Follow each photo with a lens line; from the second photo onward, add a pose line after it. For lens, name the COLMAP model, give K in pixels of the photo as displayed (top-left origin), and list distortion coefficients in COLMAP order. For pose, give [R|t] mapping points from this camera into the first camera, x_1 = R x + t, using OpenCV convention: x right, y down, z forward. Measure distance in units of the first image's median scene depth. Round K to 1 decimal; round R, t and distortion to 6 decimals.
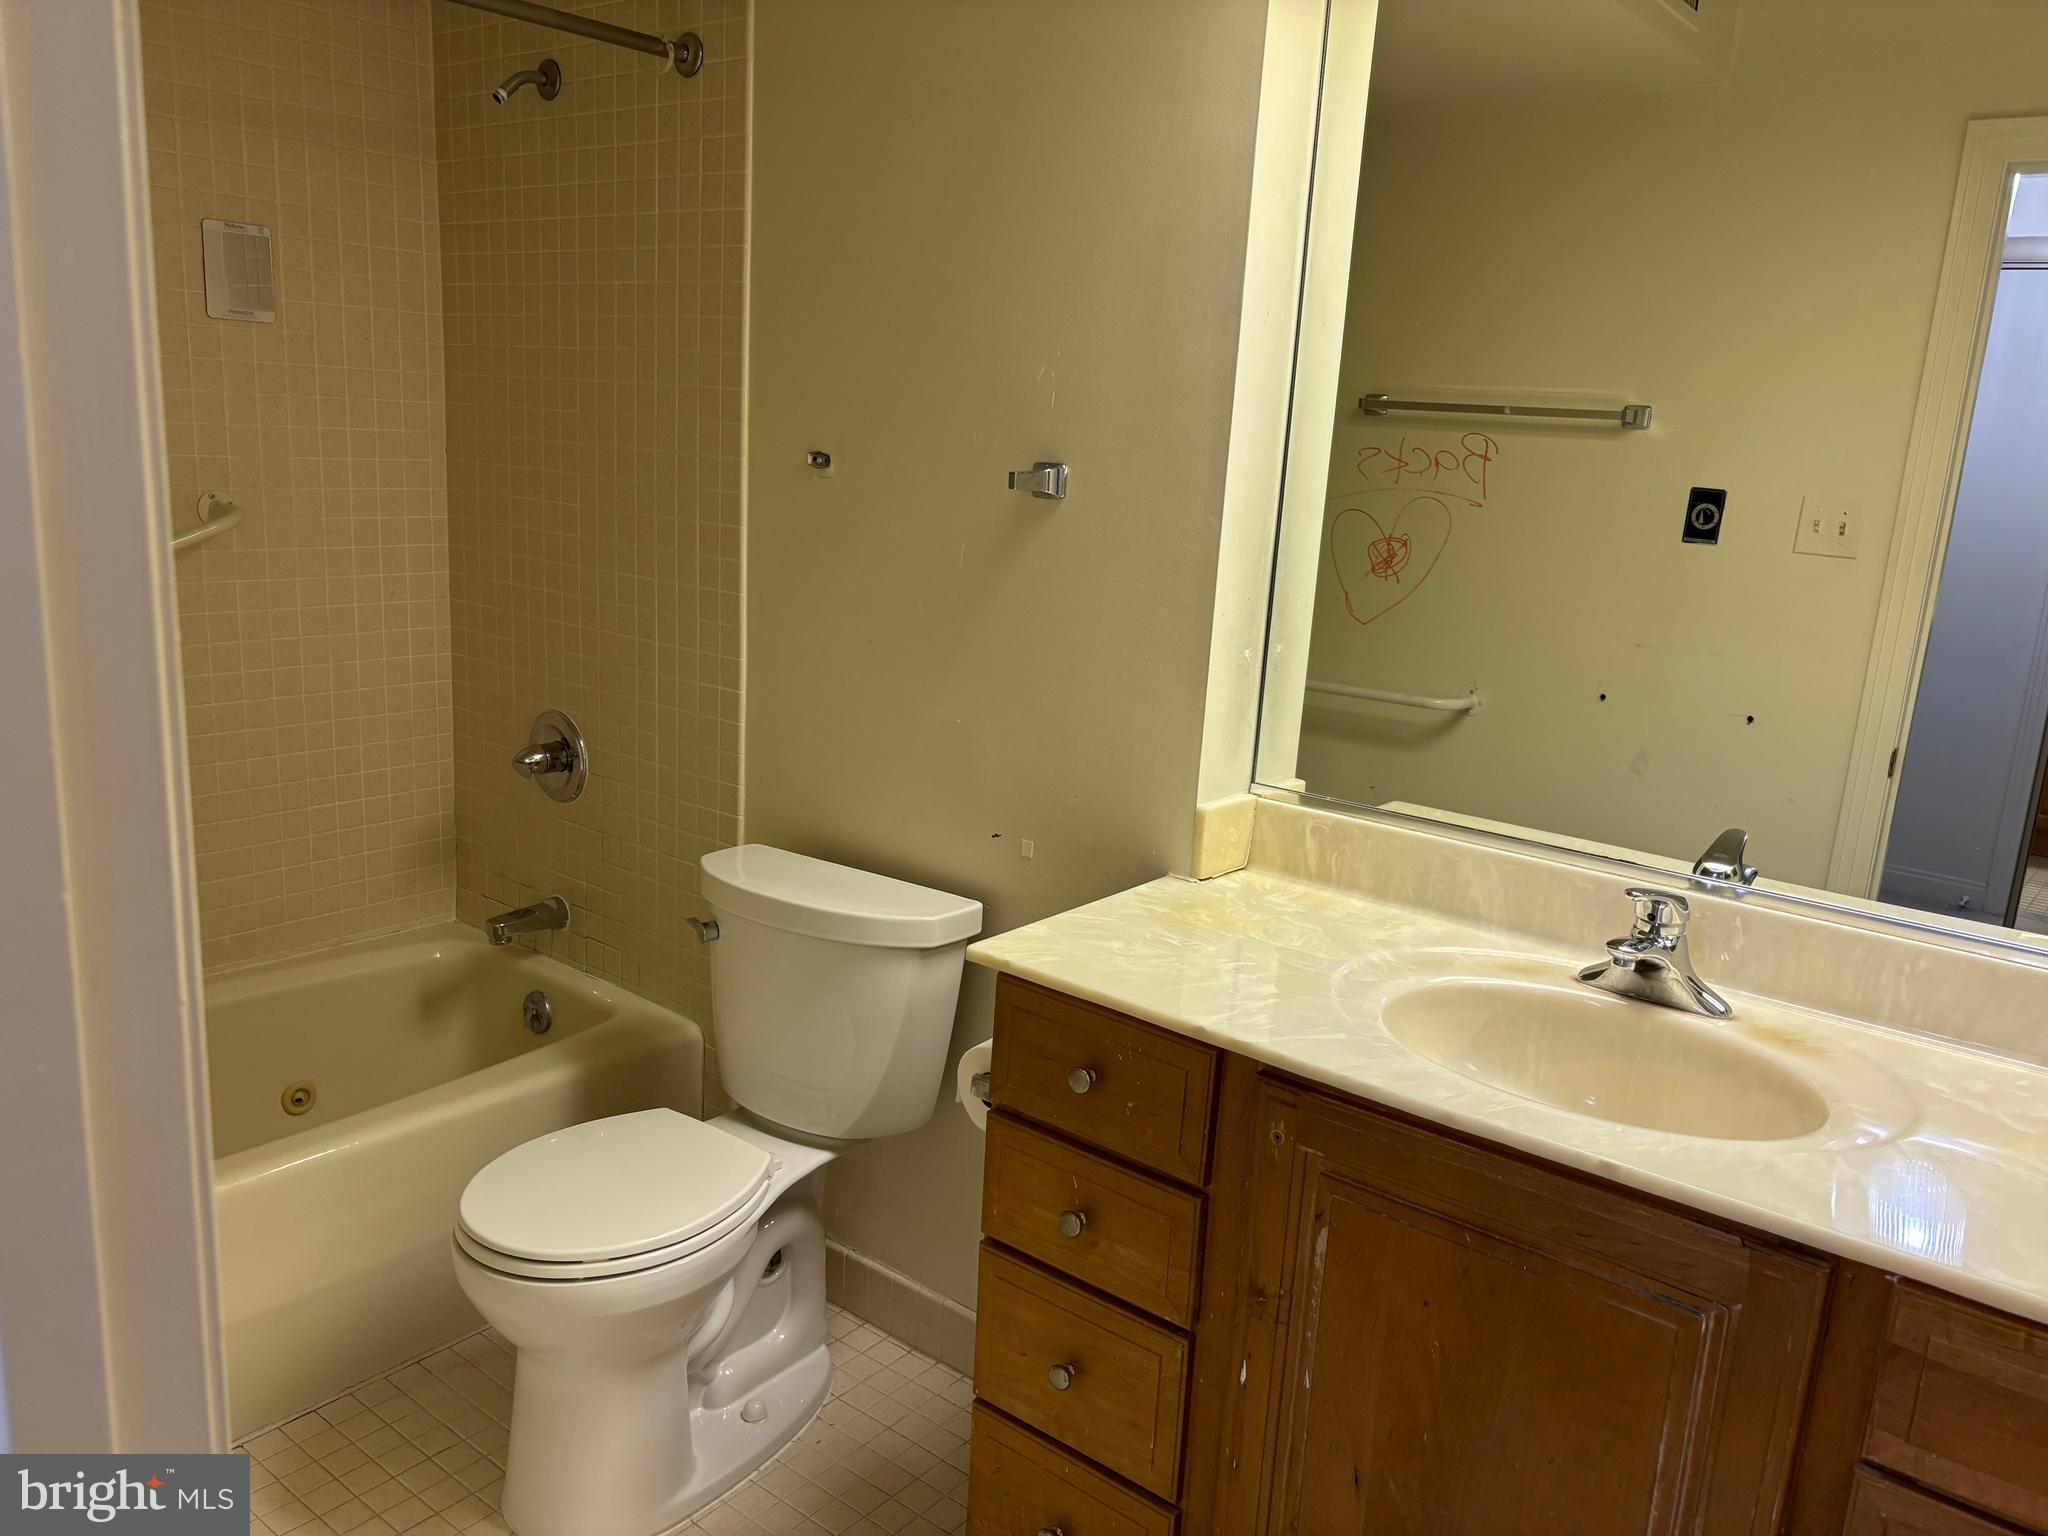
lens RADIAL K [[1551.8, 0, 1024.6], [0, 1551.8, 779.7], [0, 0, 1]] dist [0.007053, 0.001851]
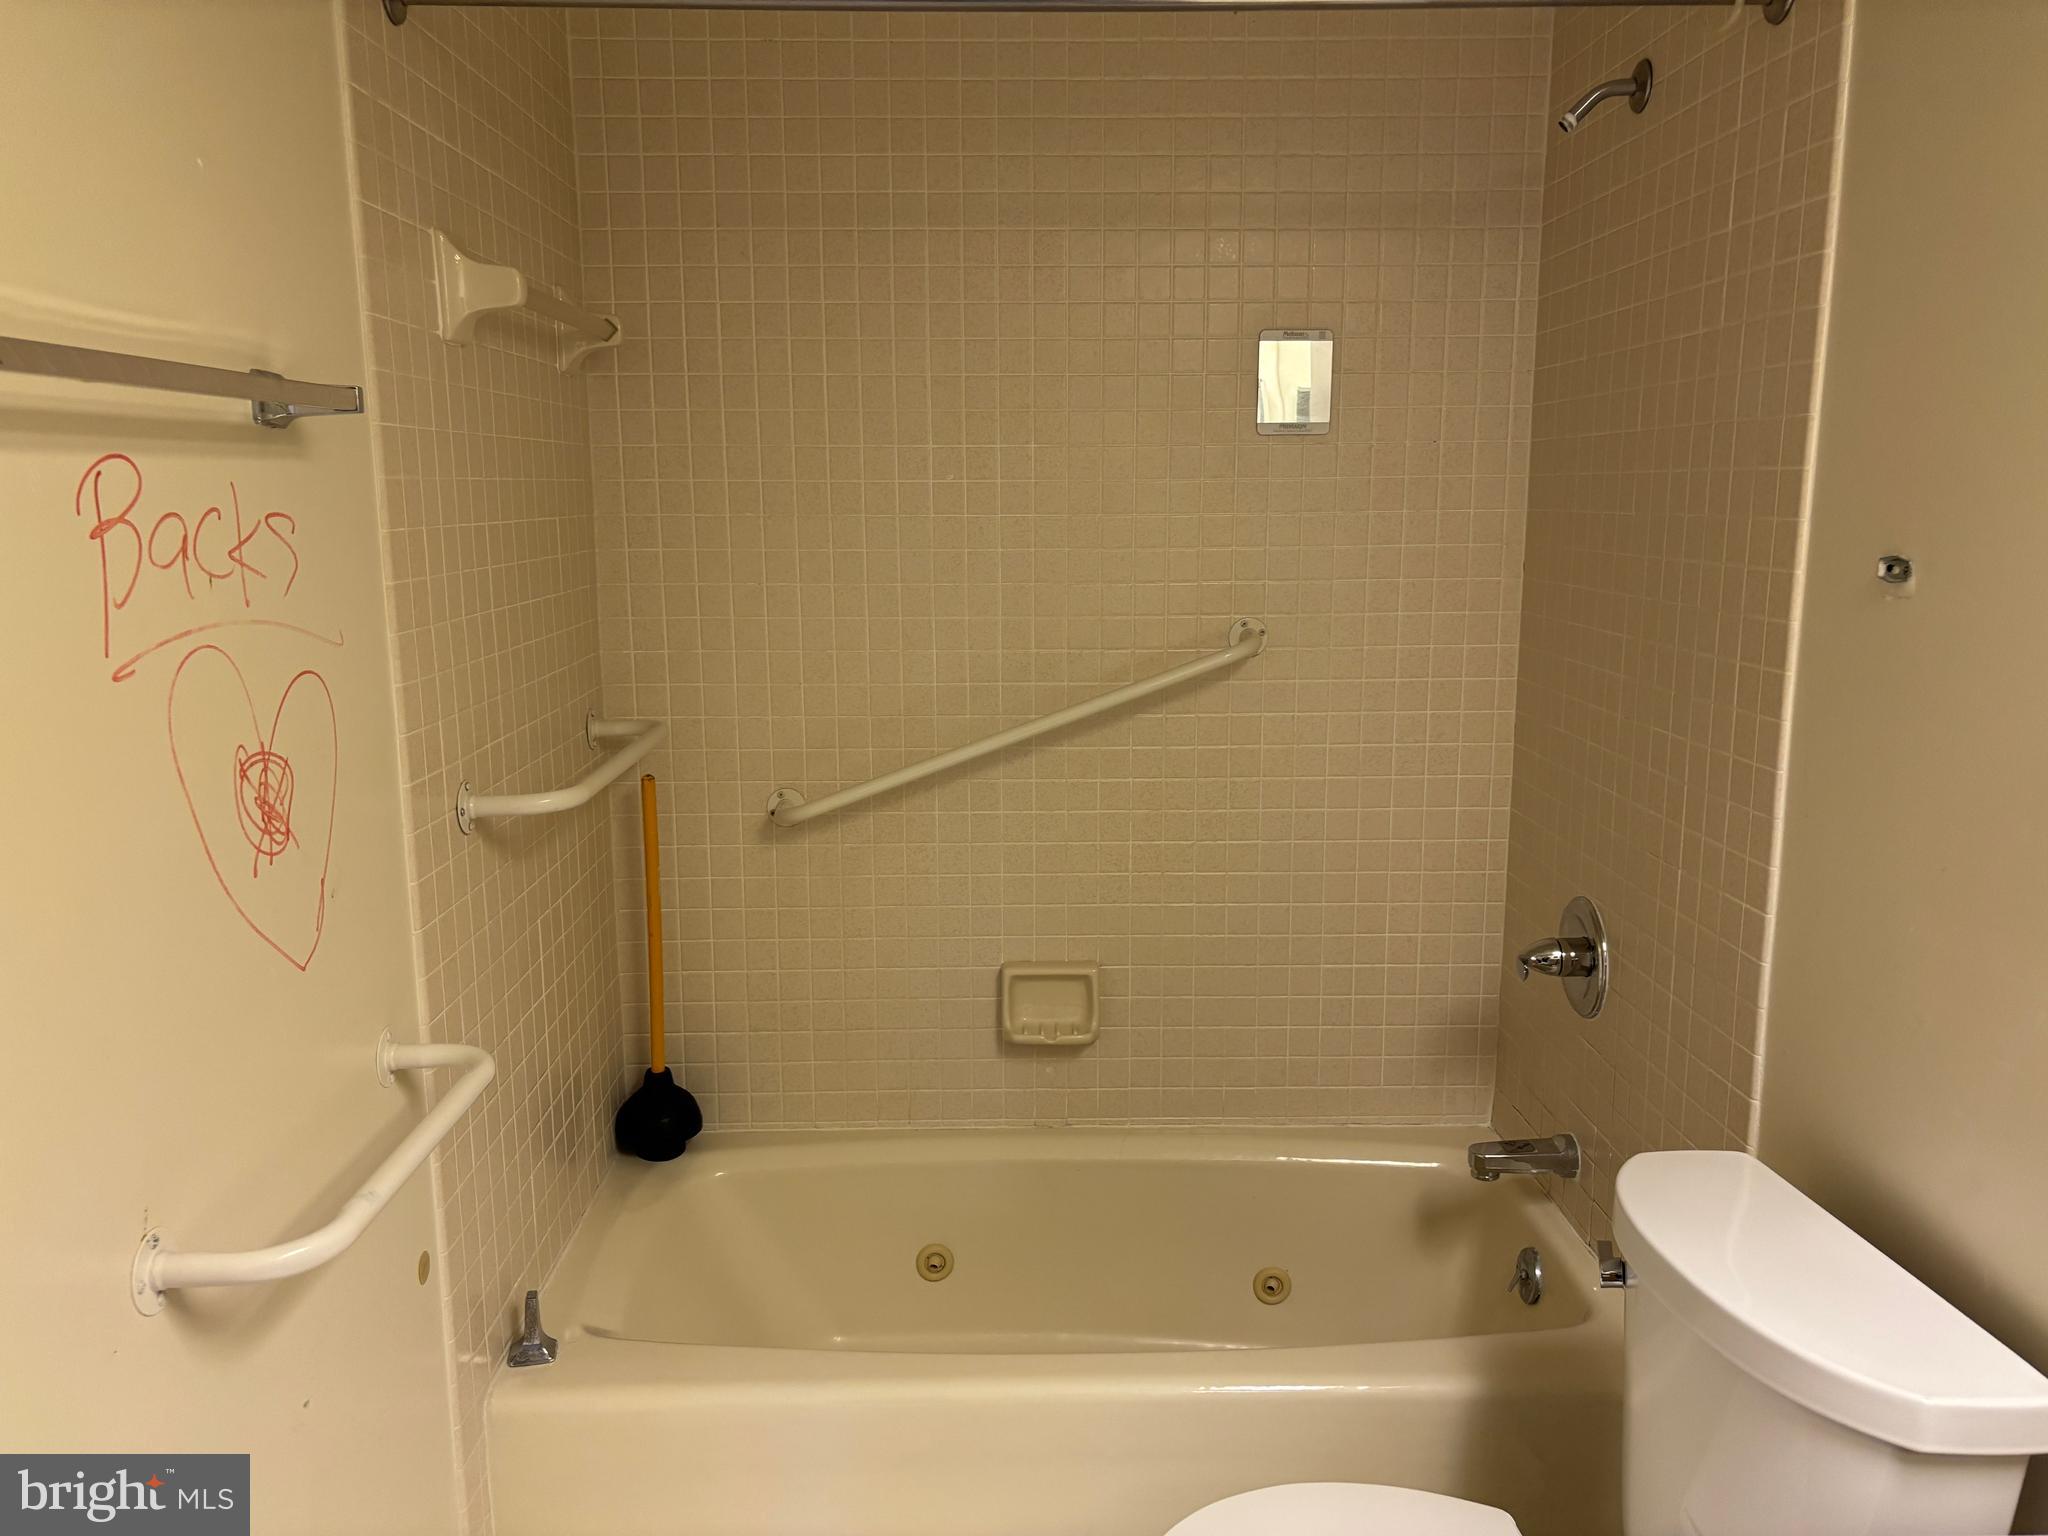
lens RADIAL K [[1551.8, 0, 1024.6], [0, 1551.8, 779.7], [0, 0, 1]] dist [0.007053, 0.001851]
pose [[0.625331, 0.079741, -0.776275, 0.117740], [-0.131396, 0.991322, -0.004016, -0.063035], [0.769218, 0.104511, 0.630382, 0.294869]]
